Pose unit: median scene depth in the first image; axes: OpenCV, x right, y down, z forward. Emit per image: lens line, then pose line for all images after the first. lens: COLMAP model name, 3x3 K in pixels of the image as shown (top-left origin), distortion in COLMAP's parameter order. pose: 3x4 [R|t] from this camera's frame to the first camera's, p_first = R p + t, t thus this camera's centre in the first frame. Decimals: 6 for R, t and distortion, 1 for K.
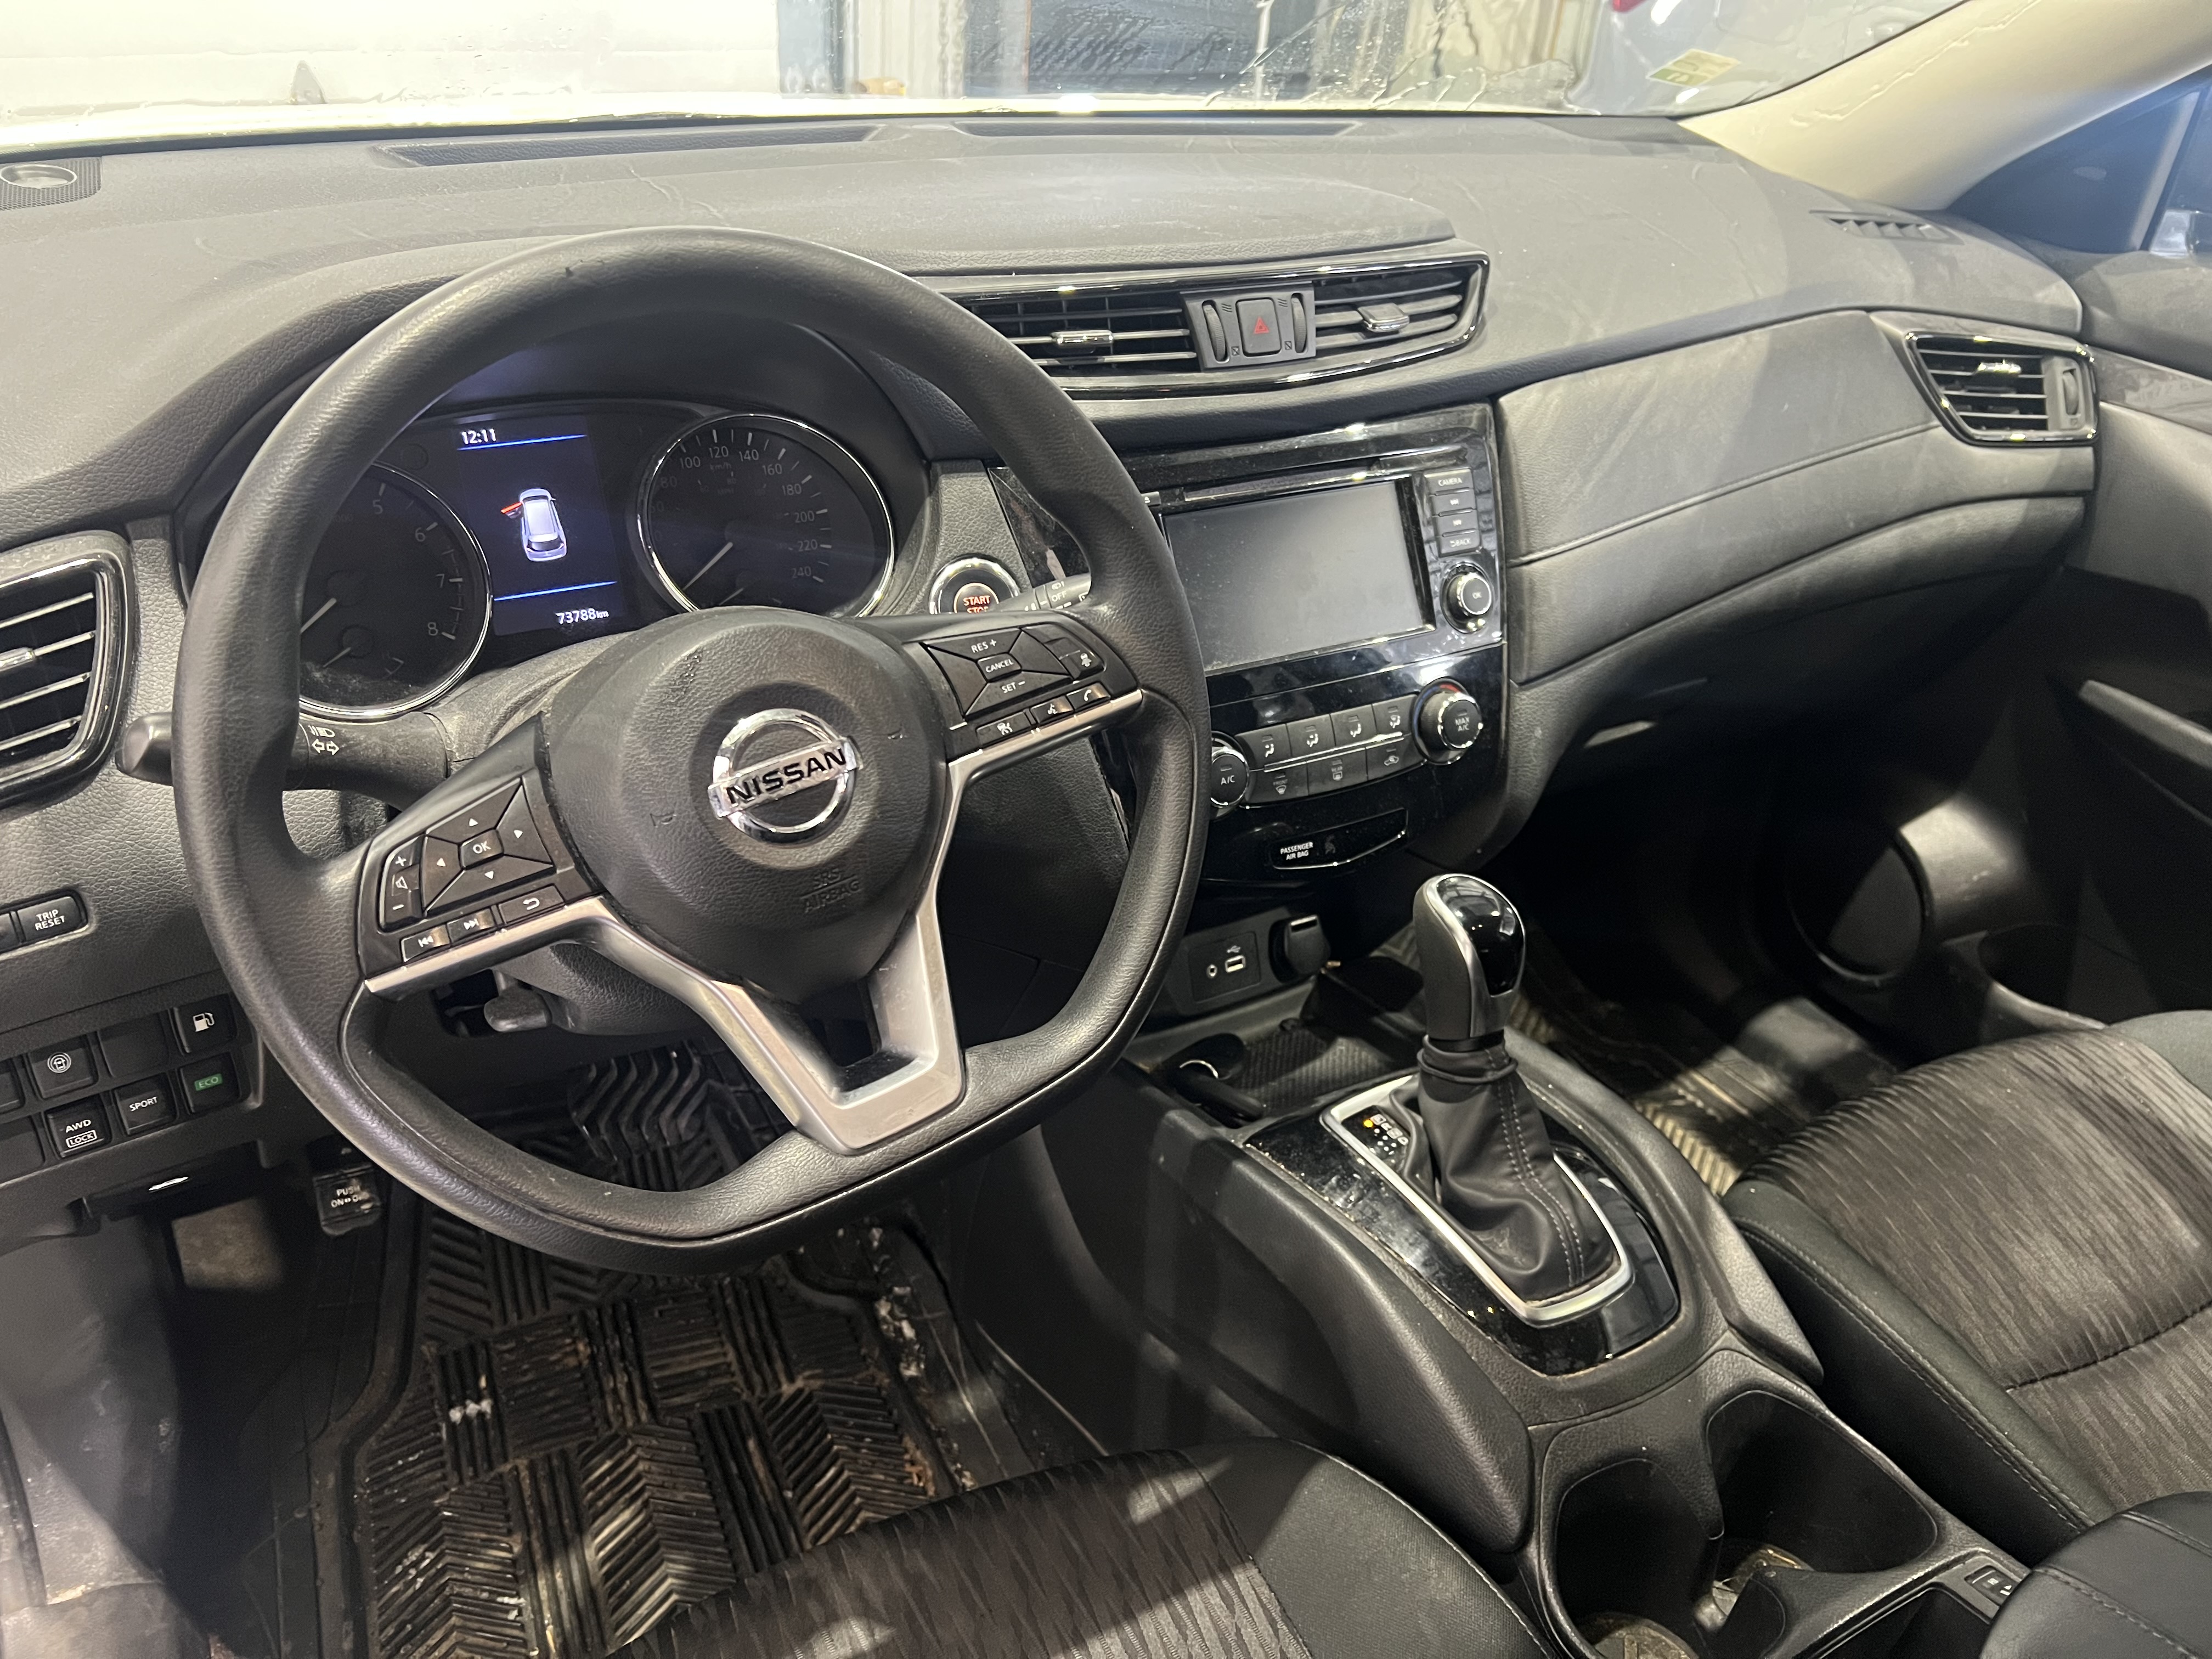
lens RADIAL K [[1676.6, 0, 1095.5], [0, 1676.6, 824.4], [0, 0, 1]] dist [0.005712, -0.004624]
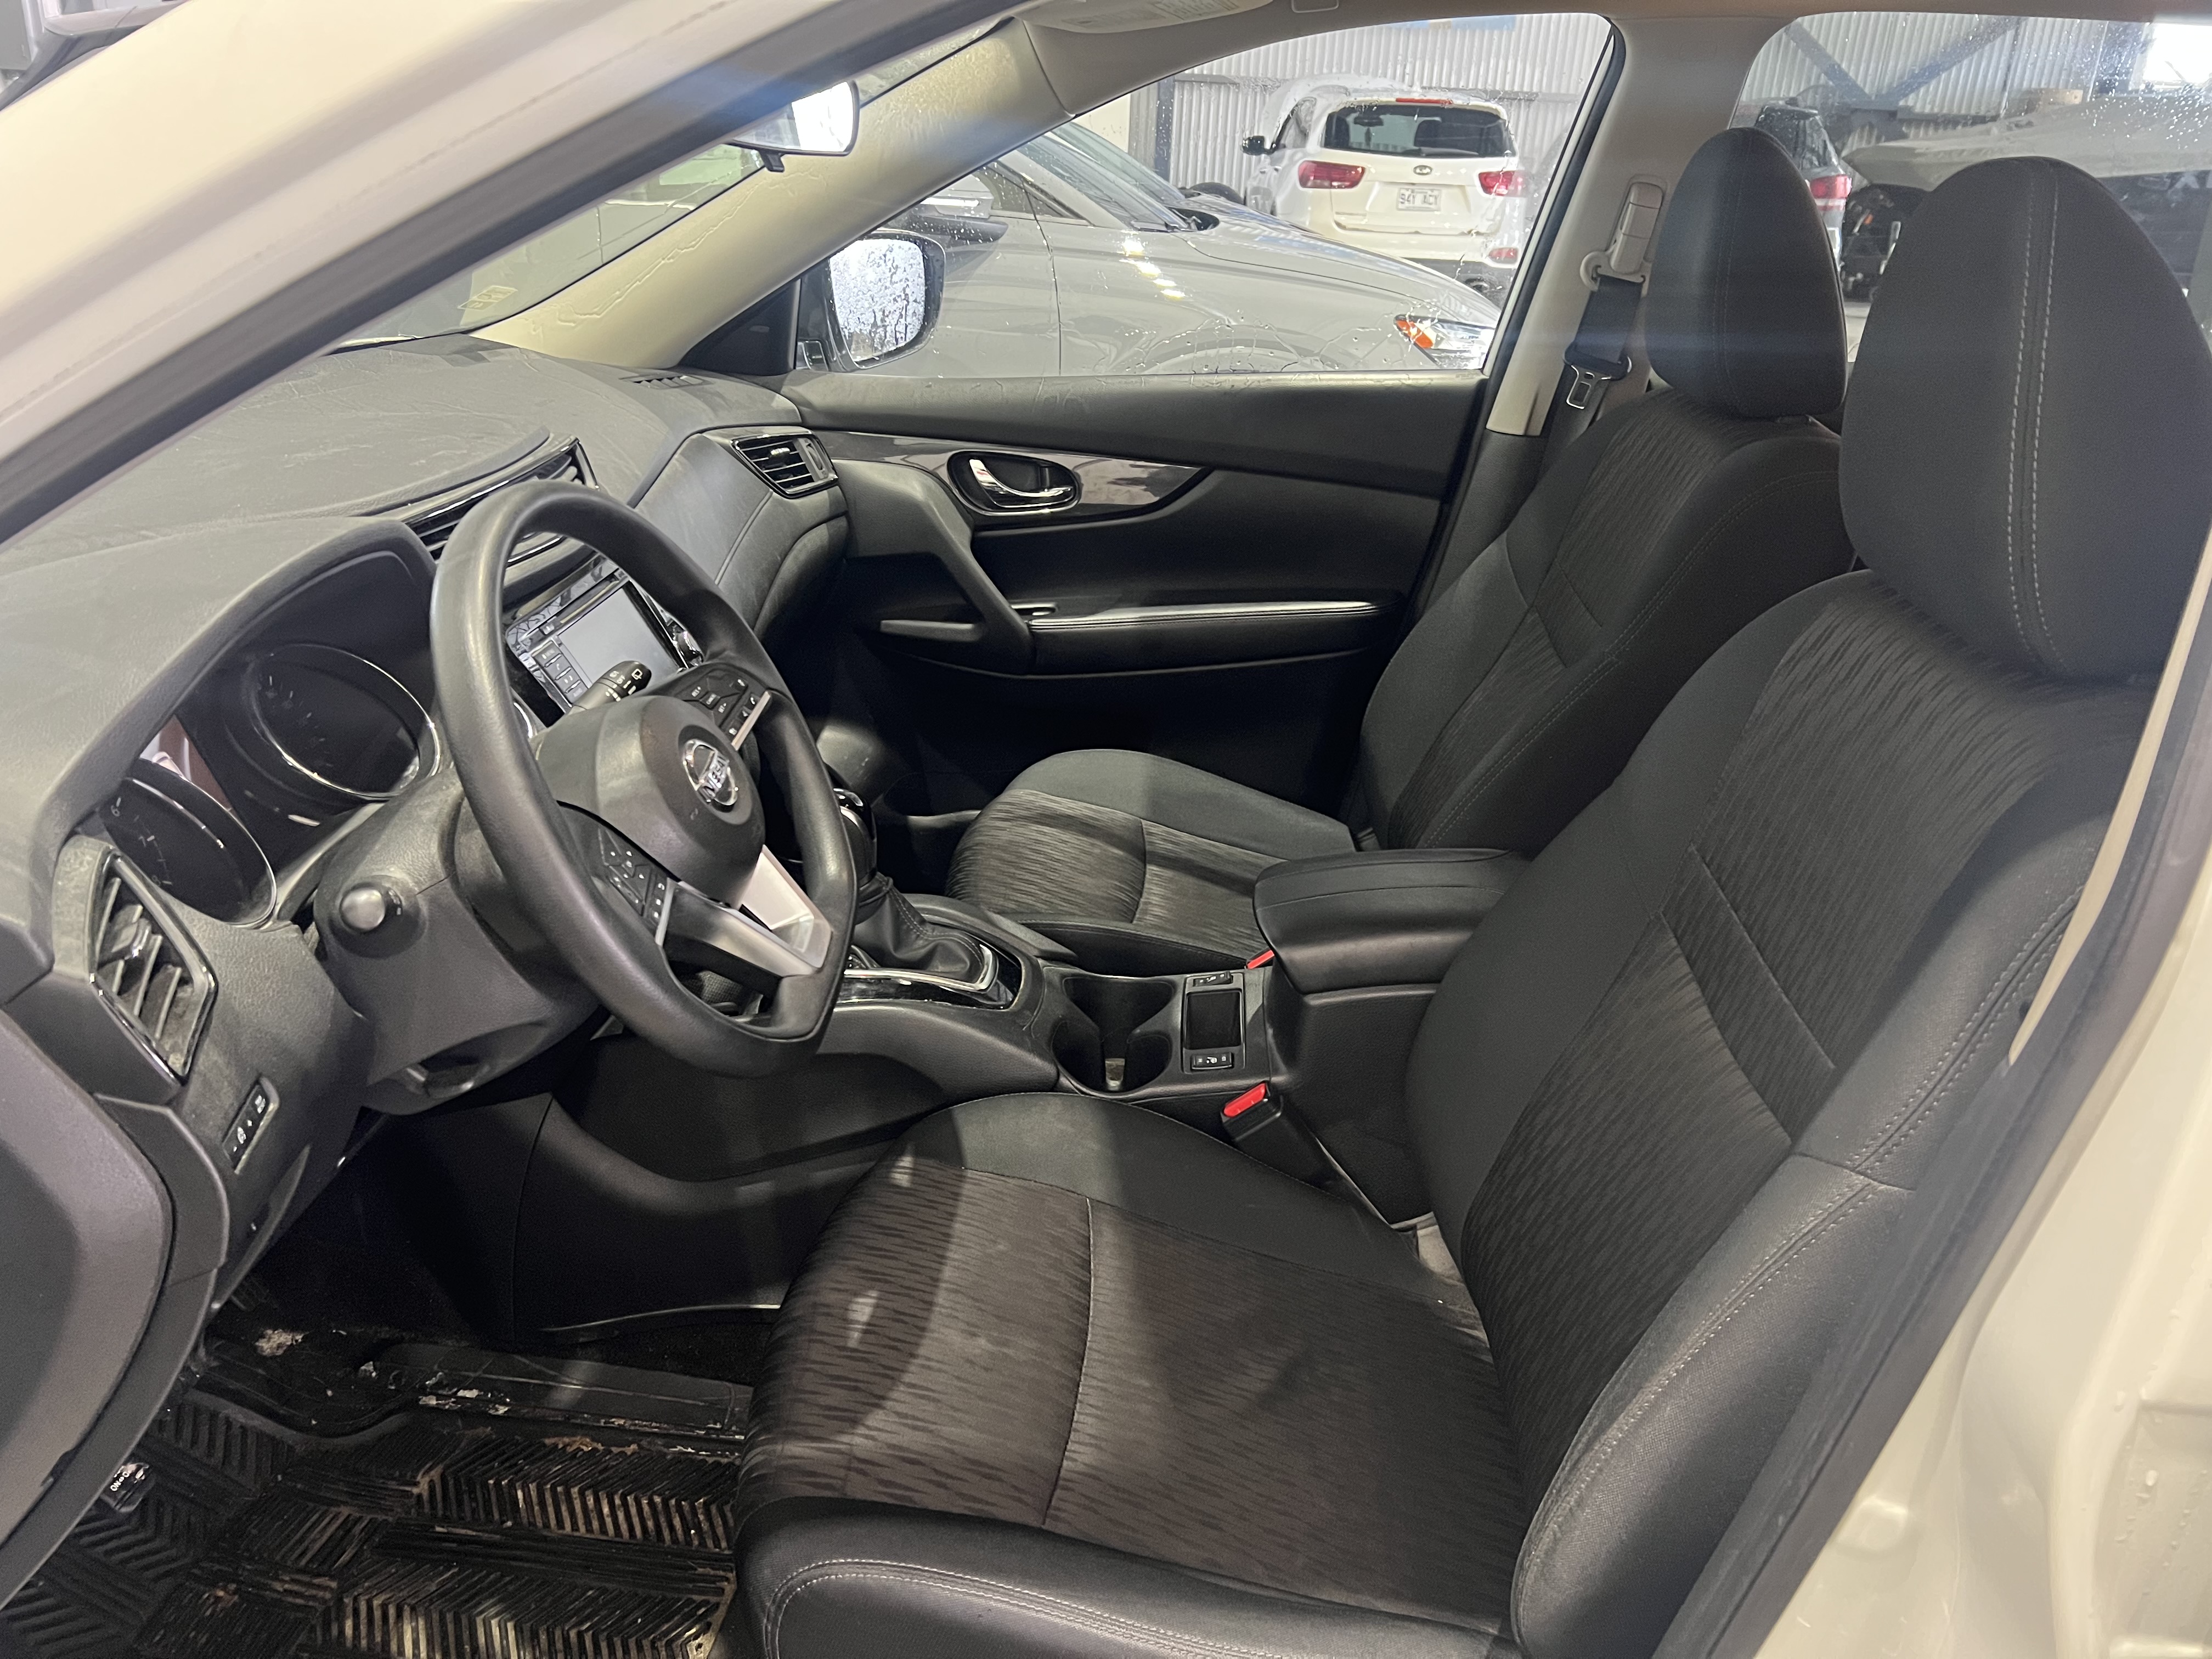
lens RADIAL K [[1676.6, 0, 1120.8], [0, 1676.6, 830.2], [0, 0, 1]] dist [0.005712, -0.004624]
pose [[0.548768, -0.359264, 0.754840, -0.626688], [0.416203, 0.900498, 0.126010, -0.010778], [-0.725003, 0.245017, 0.643691, -0.184891]]
